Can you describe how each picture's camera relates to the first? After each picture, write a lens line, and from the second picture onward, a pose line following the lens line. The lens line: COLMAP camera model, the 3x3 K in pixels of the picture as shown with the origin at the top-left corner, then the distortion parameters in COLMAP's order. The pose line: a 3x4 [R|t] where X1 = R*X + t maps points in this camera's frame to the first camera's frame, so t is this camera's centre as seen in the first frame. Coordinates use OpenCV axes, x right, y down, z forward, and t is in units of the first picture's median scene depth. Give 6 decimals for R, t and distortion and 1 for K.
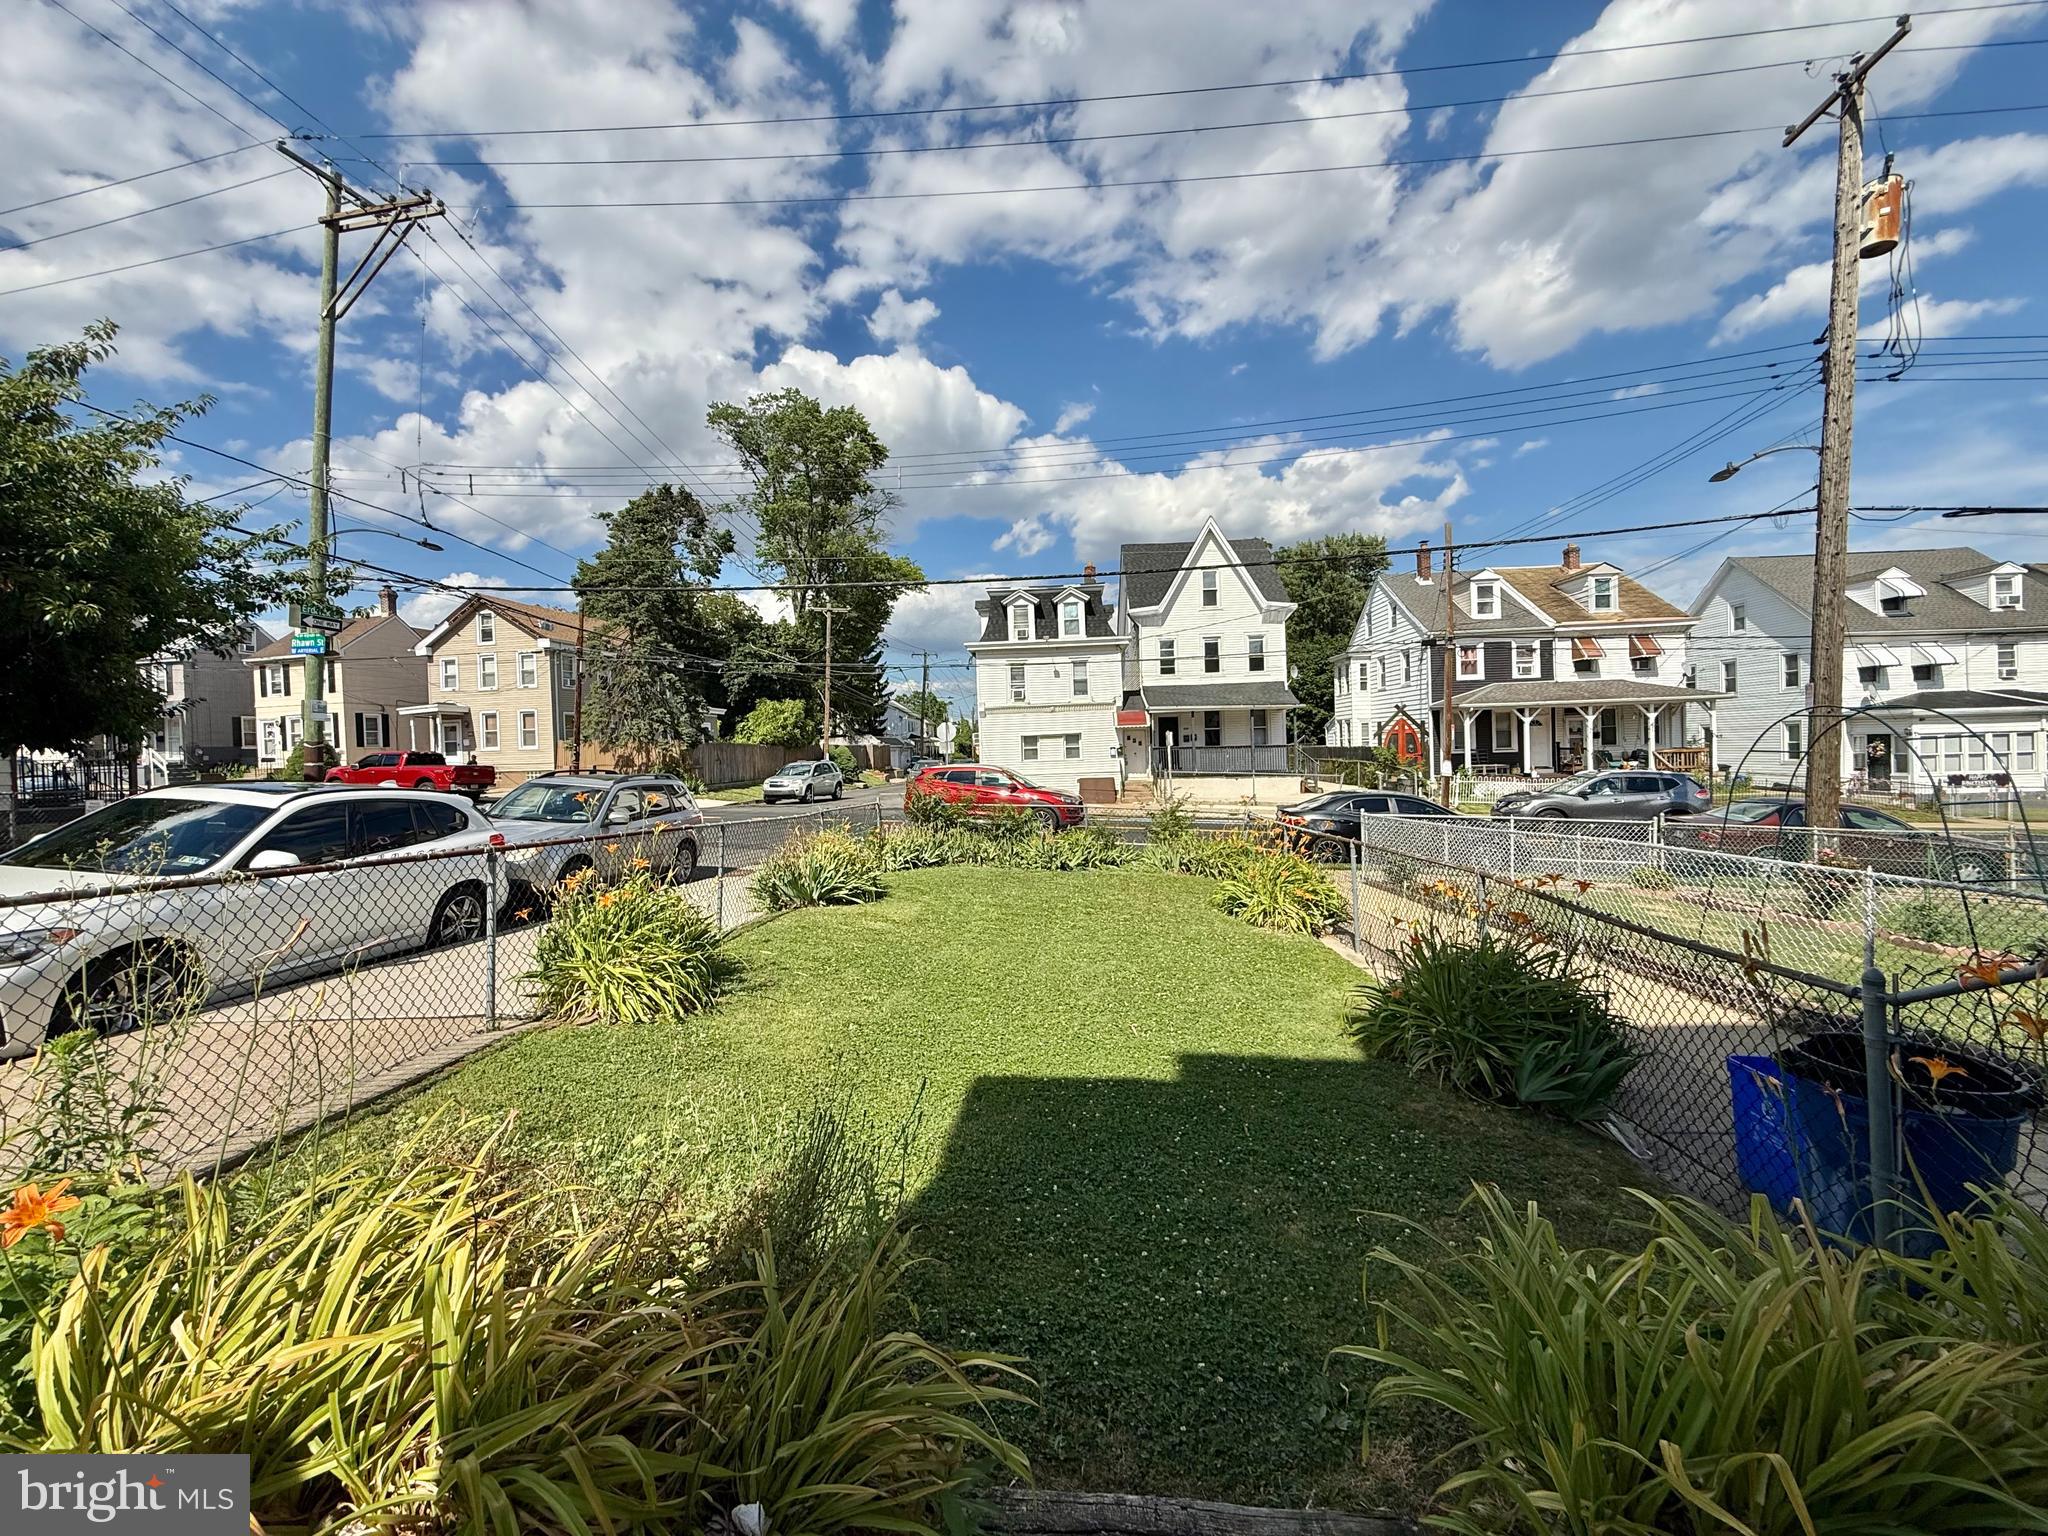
lens RADIAL K [[817.8, 0, 1016.6], [0, 817.8, 766.8], [0, 0, 1]] dist [0.000712, -0.000189]
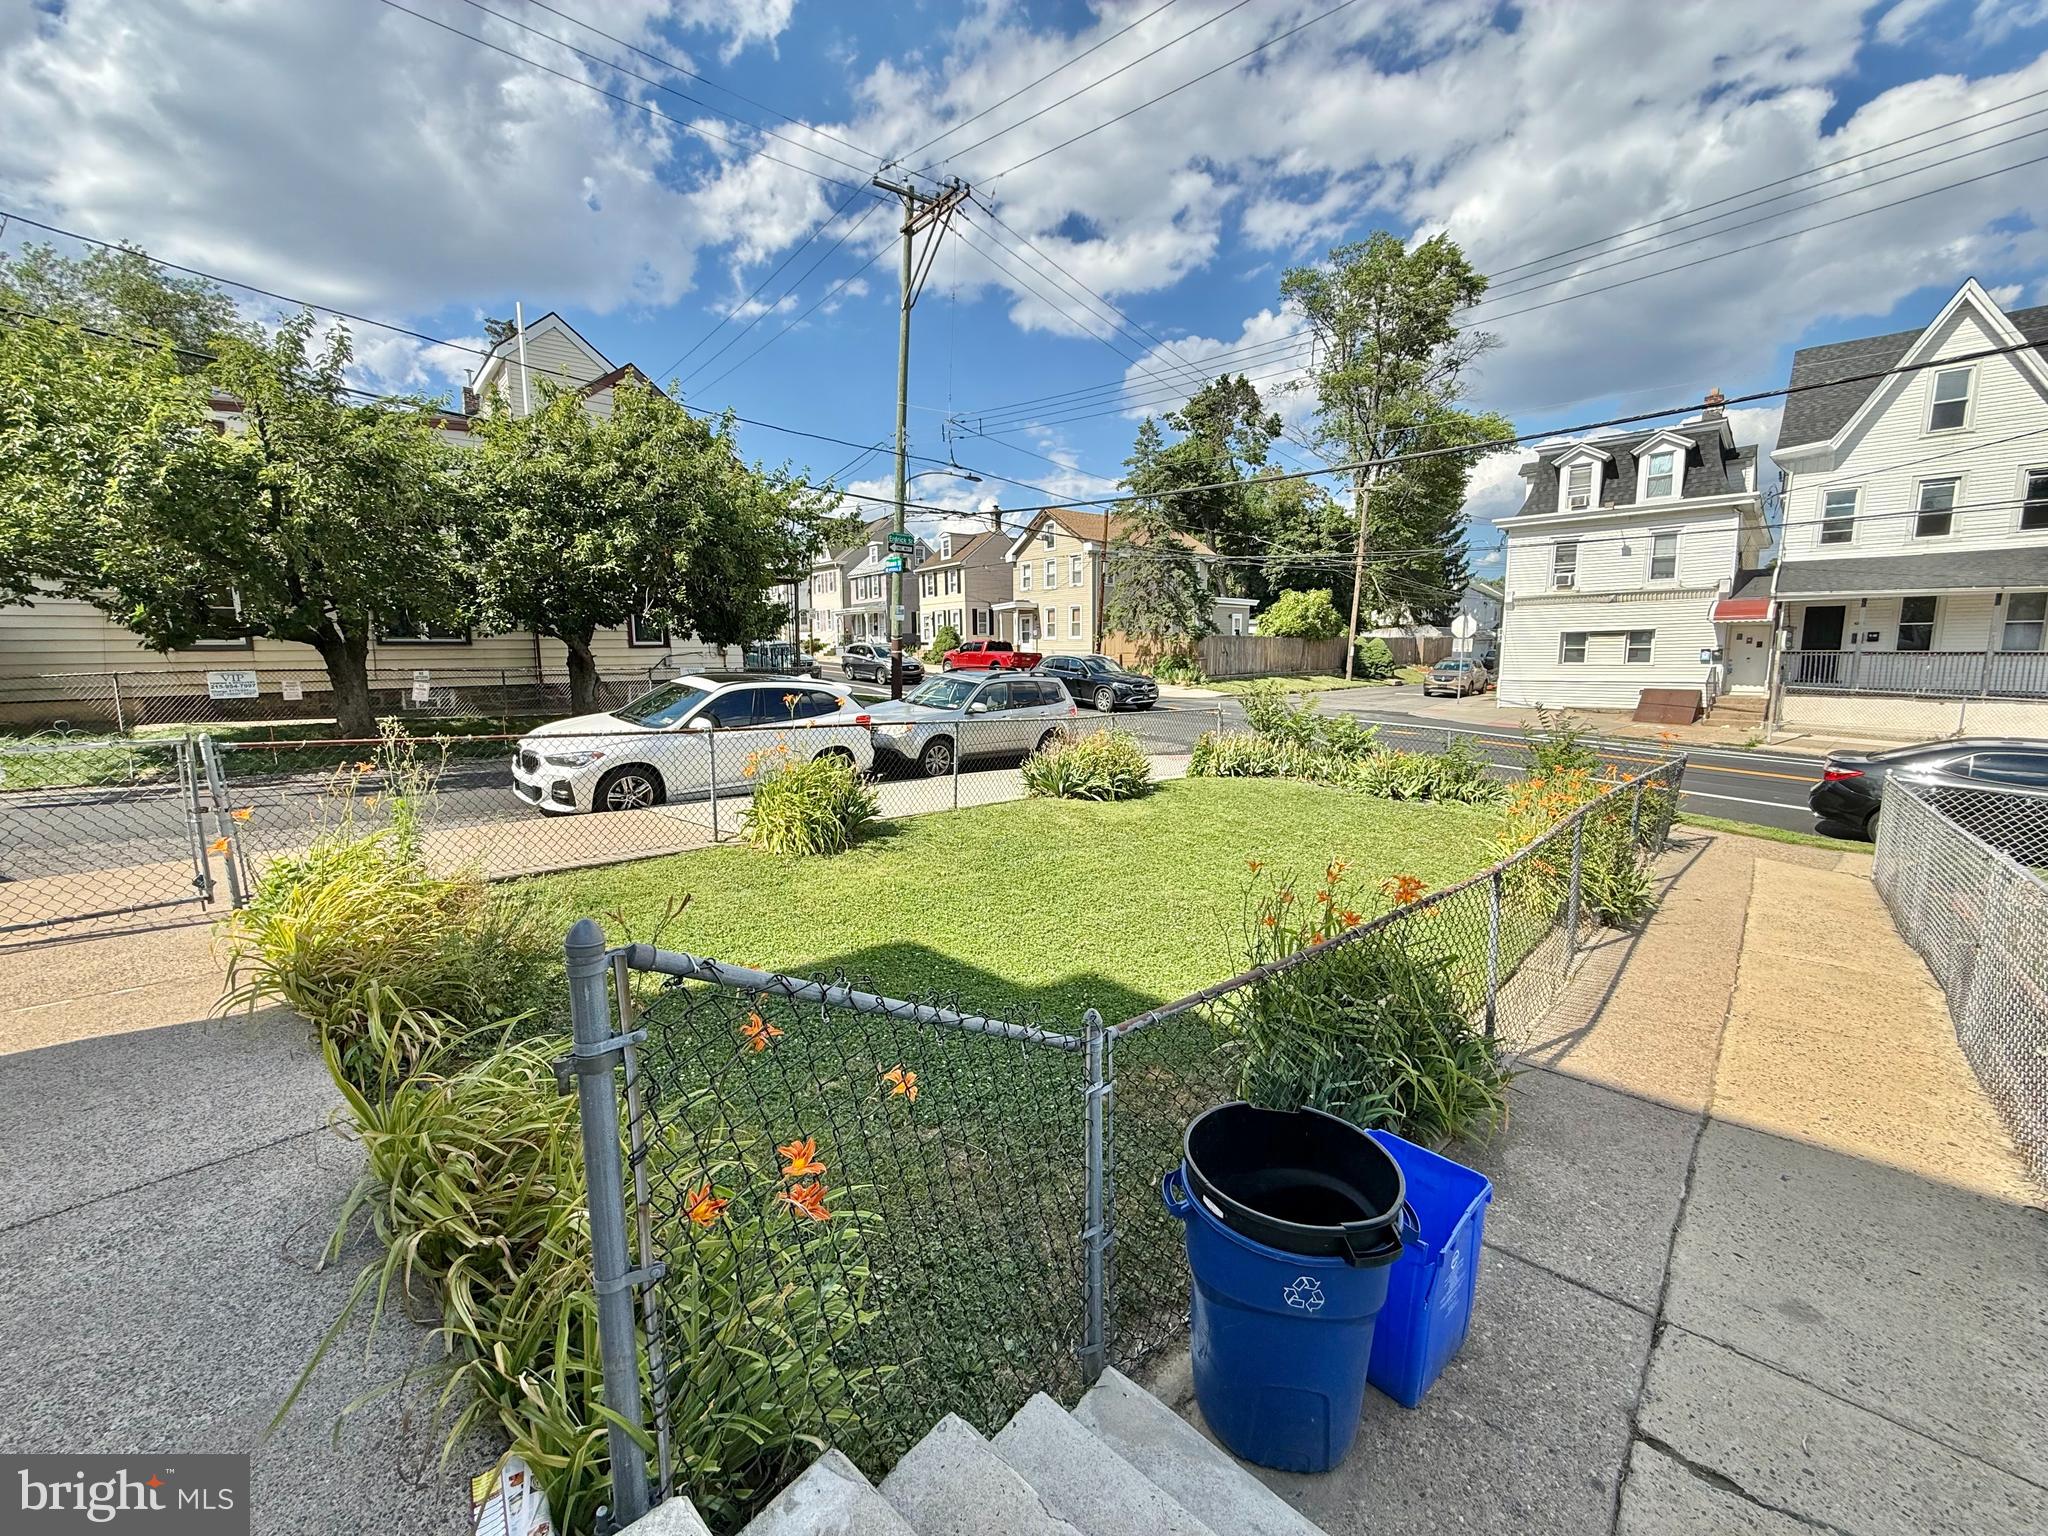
lens RADIAL K [[821.3, 0, 1015.9], [0, 821.3, 763.1], [0, 0, 1]] dist [0.002663, 0.000118]
pose [[0.768397, 0.110830, -0.630303, 0.115582], [-0.026413, 0.989543, 0.141798, -0.010739], [0.639428, -0.092309, 0.763290, 0.022045]]
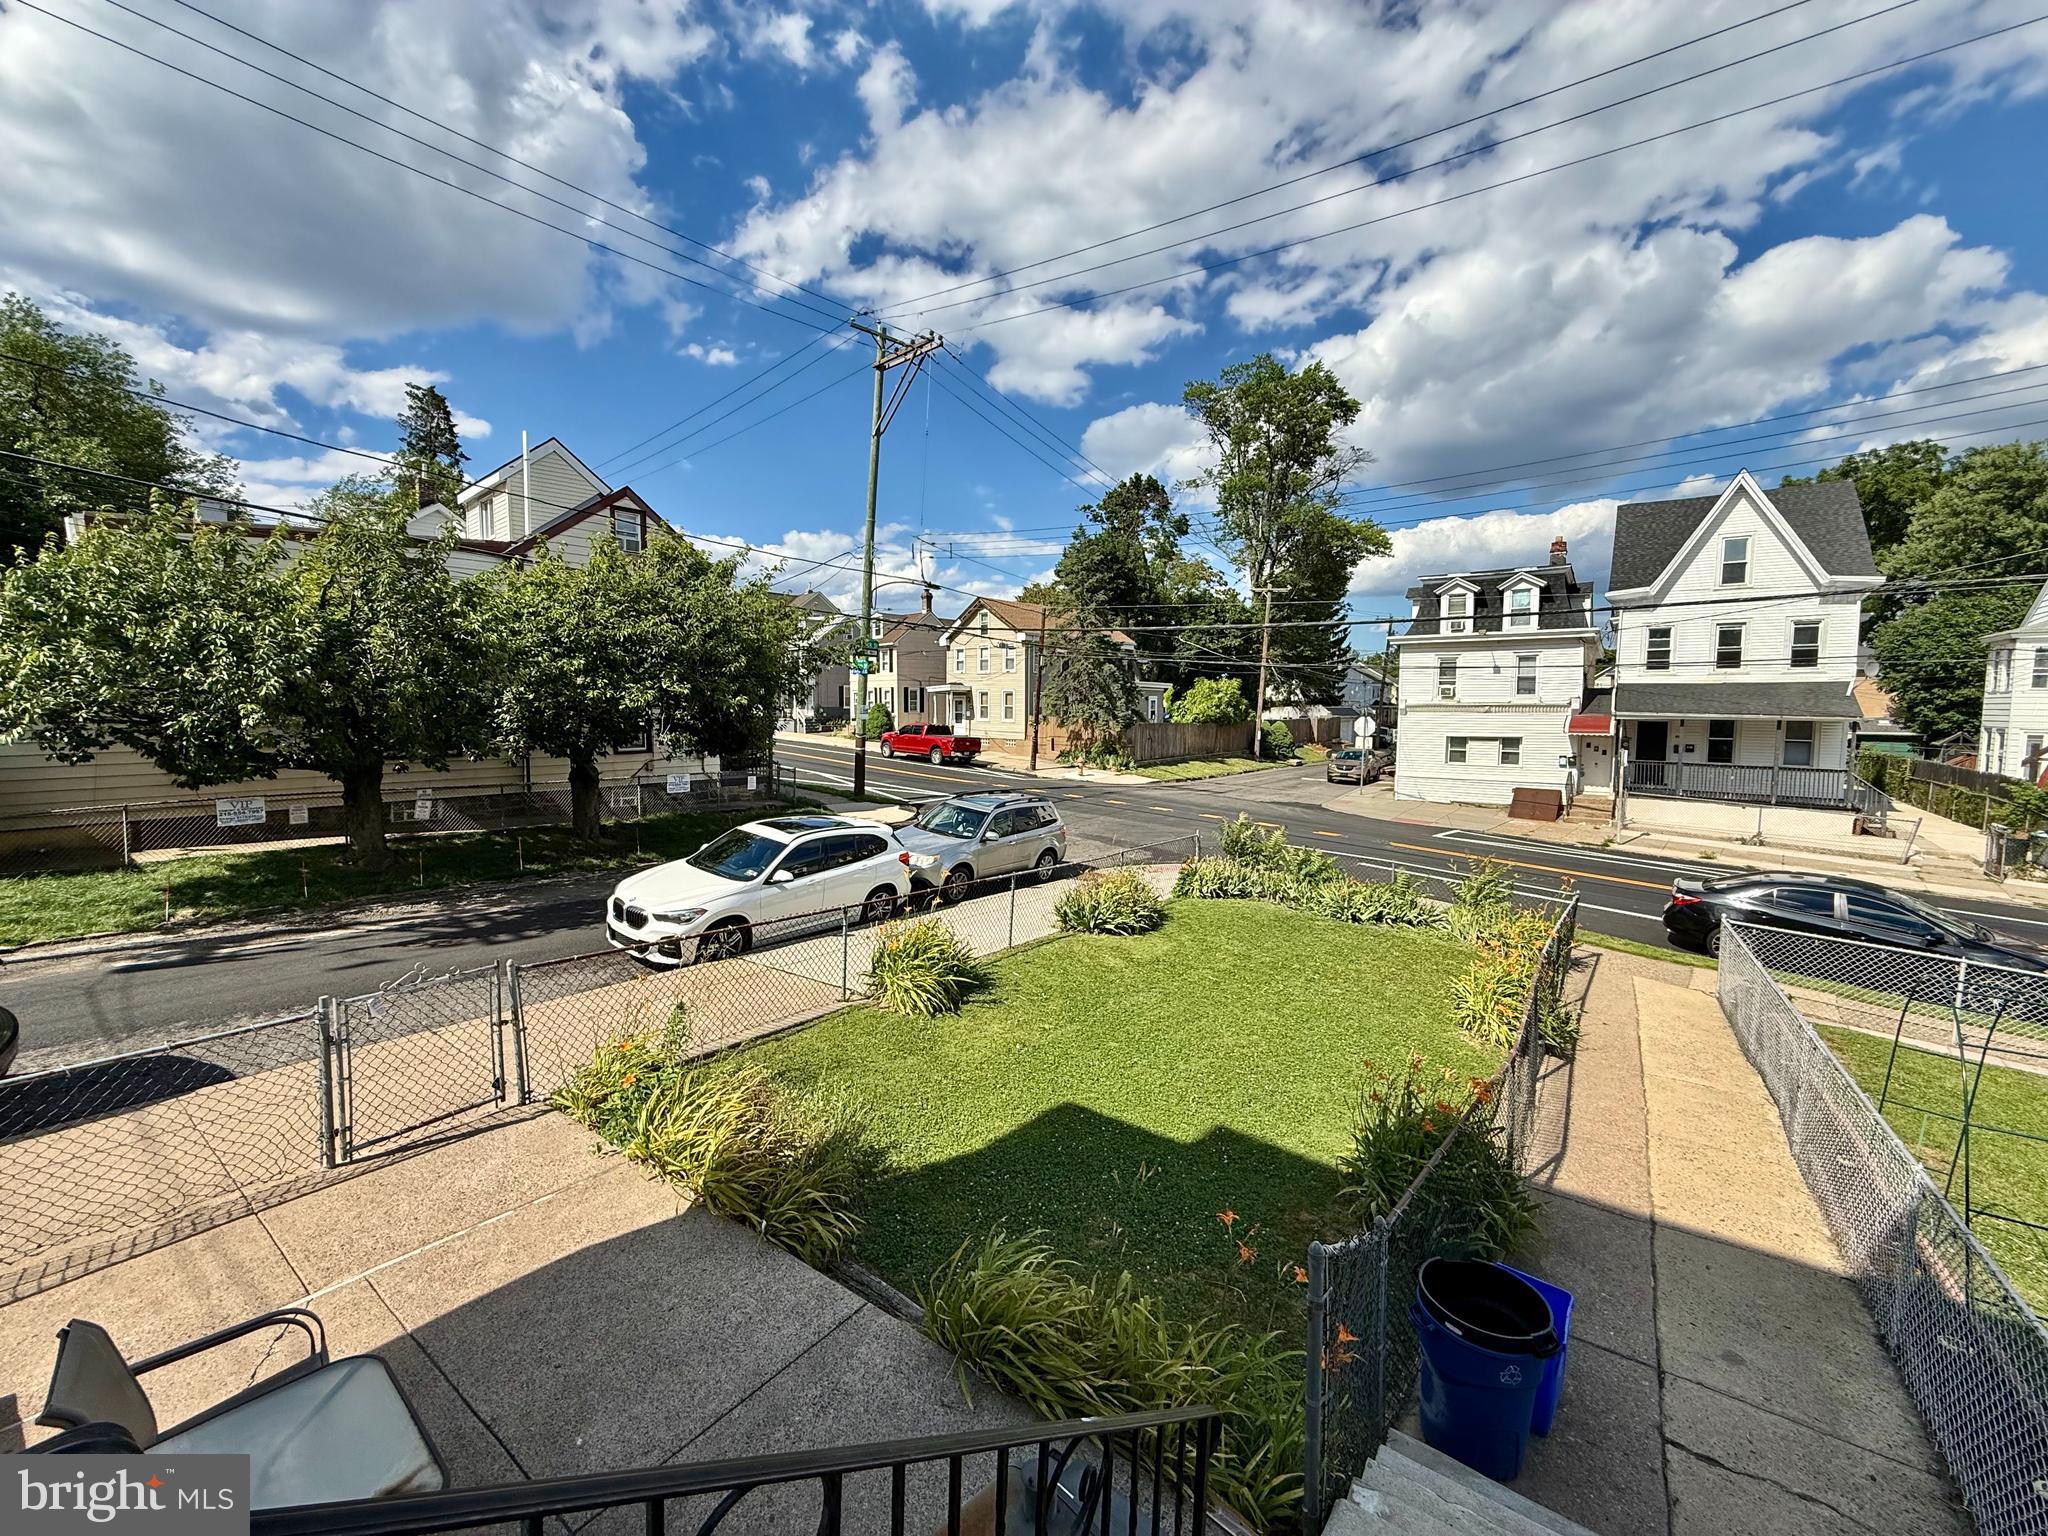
lens RADIAL K [[821.3, 0, 1015.9], [0, 821.3, 763.1], [0, 0, 1]] dist [0.002663, 0.000118]
pose [[0.841027, 0.074149, -0.535887, 0.094756], [-0.041710, 0.996501, 0.072423, -0.053631], [0.539382, -0.038558, 0.841178, -0.051151]]
